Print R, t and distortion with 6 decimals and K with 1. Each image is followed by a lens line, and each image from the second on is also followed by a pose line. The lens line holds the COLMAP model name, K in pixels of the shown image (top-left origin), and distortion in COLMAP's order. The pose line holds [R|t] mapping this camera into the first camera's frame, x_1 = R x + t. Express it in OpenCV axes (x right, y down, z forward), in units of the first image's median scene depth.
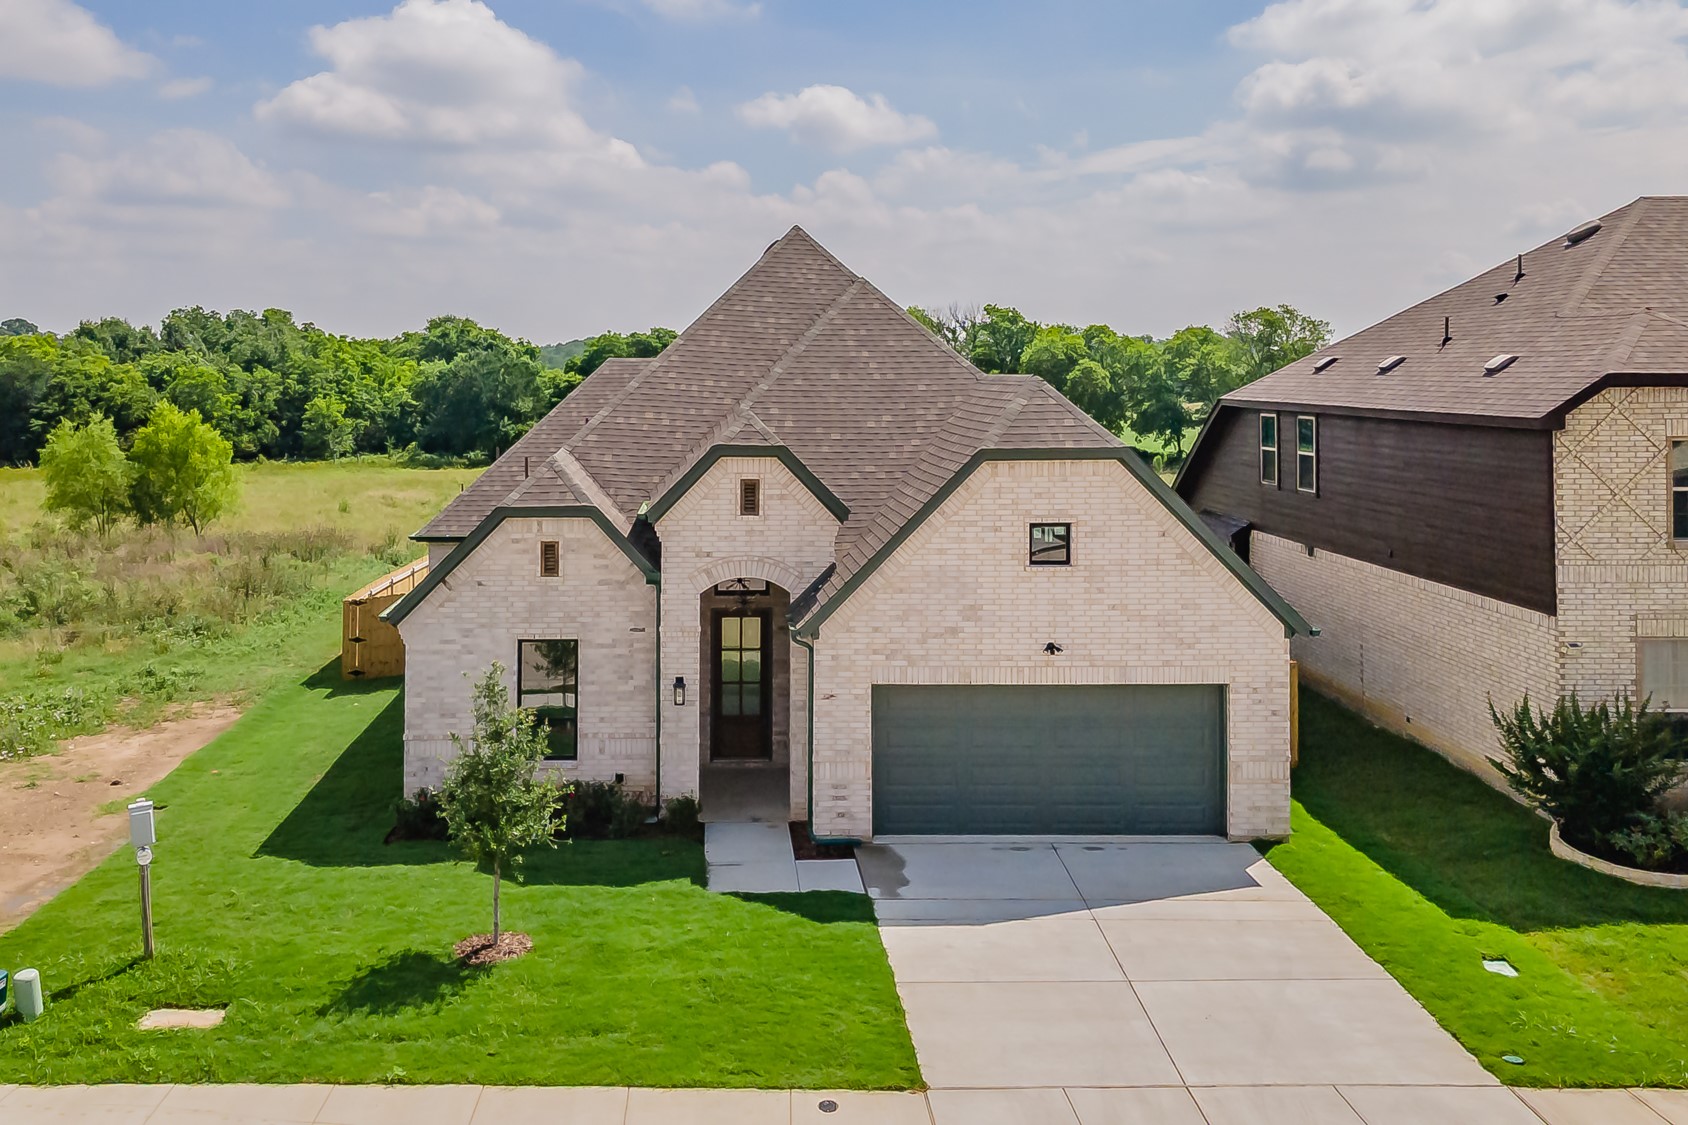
lens RADIAL K [[1487.0, 0, 734.2], [0, 1487.0, 338.7], [0, 0, 1]] dist [0.031335, -0.000022]
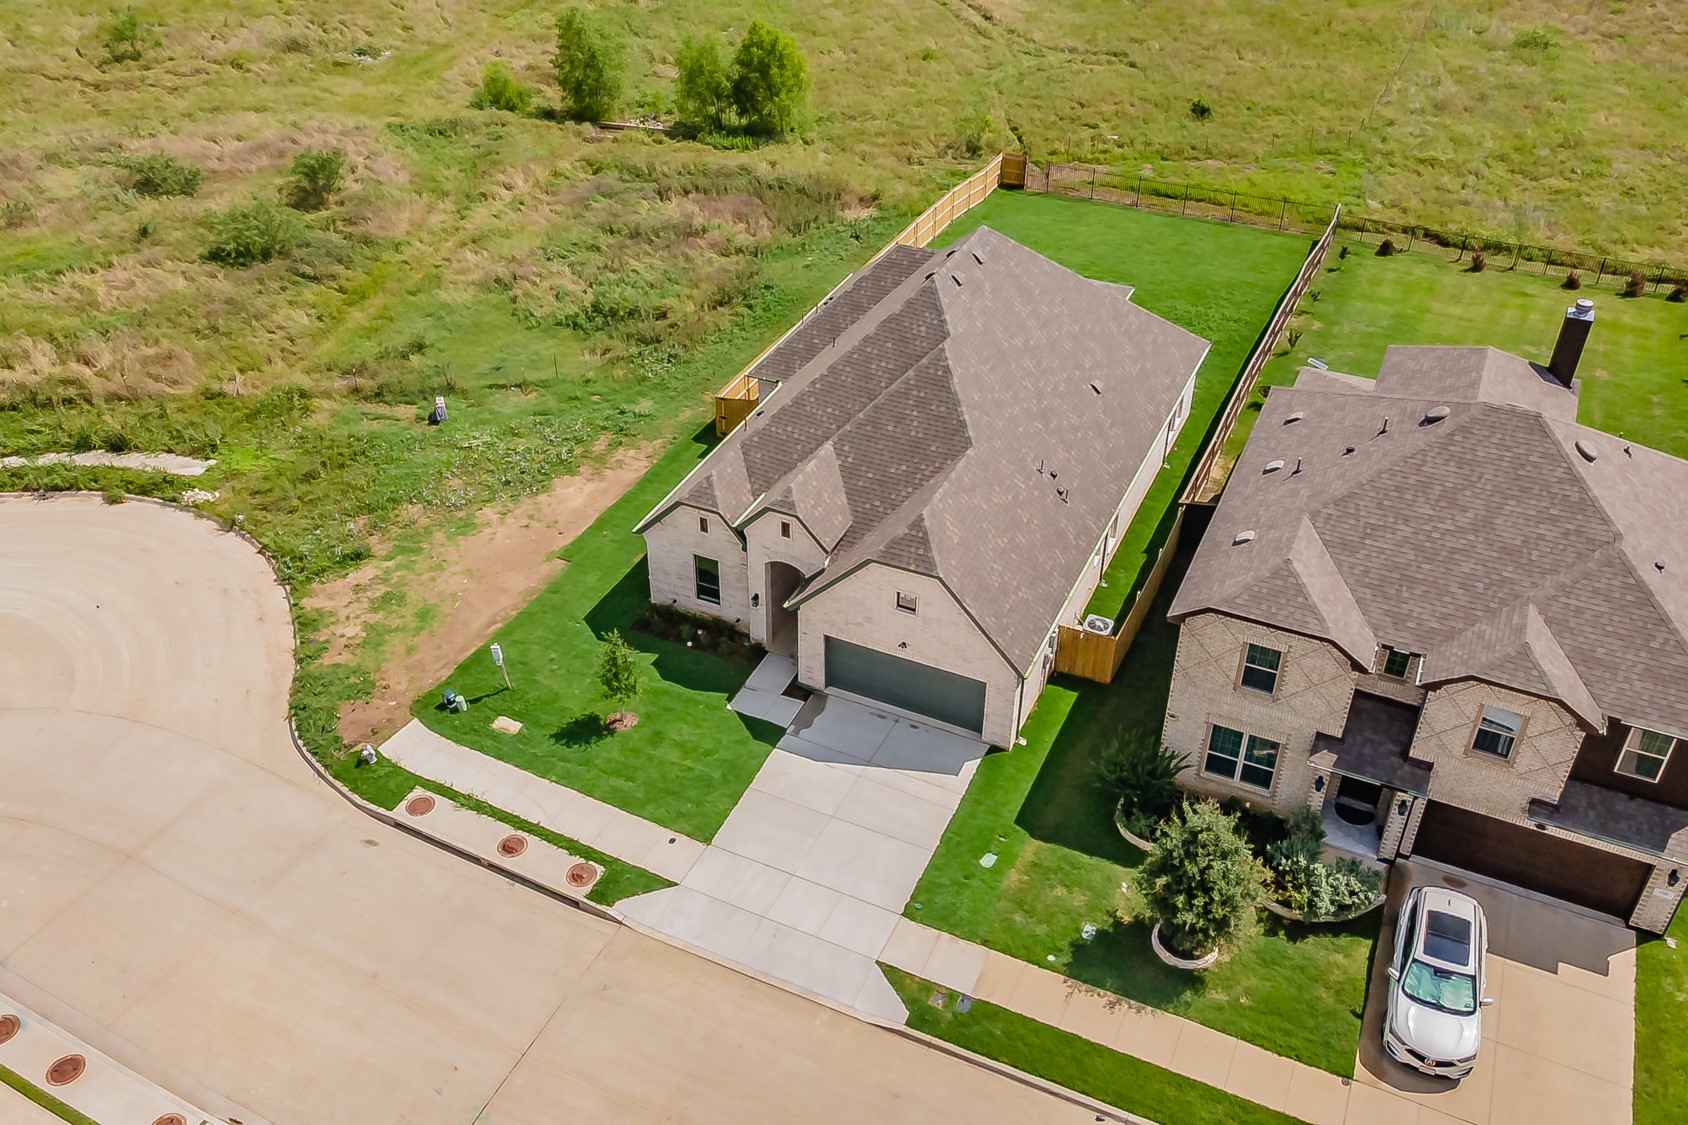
lens RADIAL K [[1445.6, 0, 831.1], [0, 1445.6, 537.9], [0, 0, 1]] dist [0.043906, 0.001454]
pose [[0.893826, 0.253228, -0.370068, 0.769196], [0.015520, 0.807318, 0.589912, -1.003612], [0.448144, -0.533023, 0.717672, -0.339880]]
